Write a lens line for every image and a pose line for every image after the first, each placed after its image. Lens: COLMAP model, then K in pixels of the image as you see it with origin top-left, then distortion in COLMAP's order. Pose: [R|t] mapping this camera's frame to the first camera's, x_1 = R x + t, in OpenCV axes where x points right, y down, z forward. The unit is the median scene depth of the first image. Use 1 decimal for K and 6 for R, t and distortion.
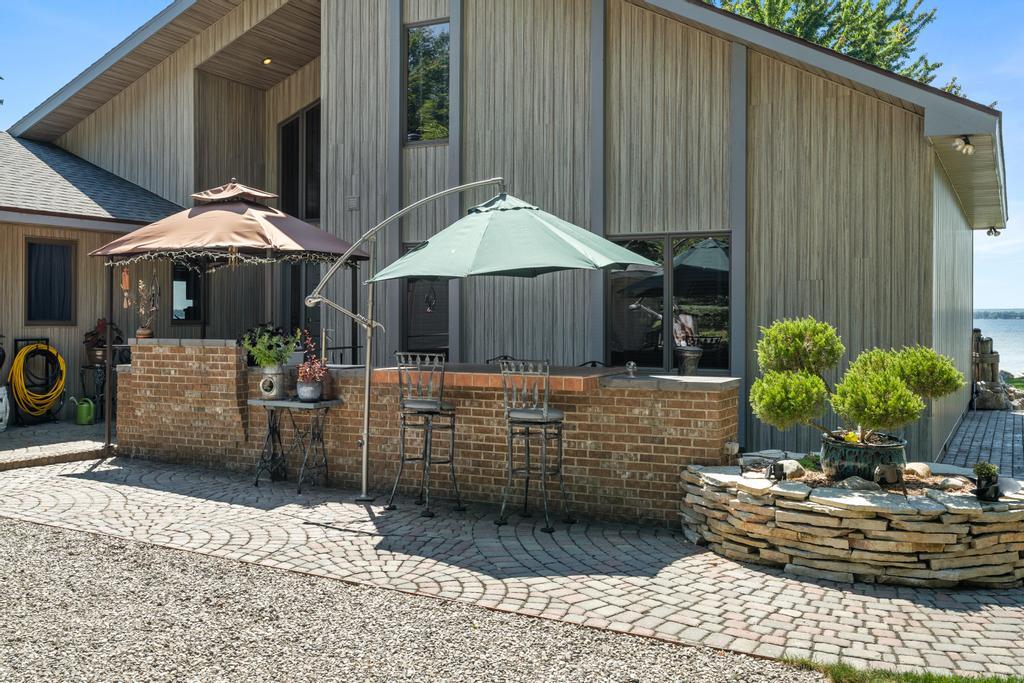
lens RADIAL K [[998.5, 0, 511.8], [0, 998.5, 337.2], [0, 0, 1]] dist [0.009551, 0.000000]
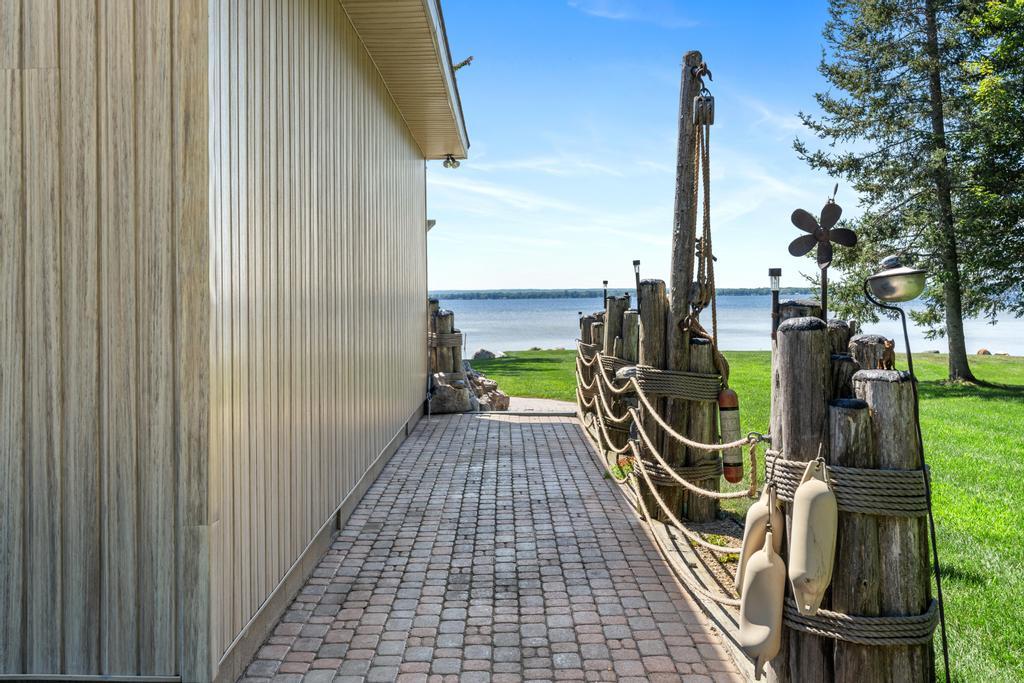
lens RADIAL K [[1028.2, 0, 512.1], [0, 1028.2, 339.1], [0, 0, 1]] dist [-0.001262, 0.000000]
pose [[0.888987, -0.027775, 0.457090, 0.187961], [0.019461, 0.999549, 0.022889, 0.004841], [-0.457520, -0.011453, 0.889126, 0.338770]]
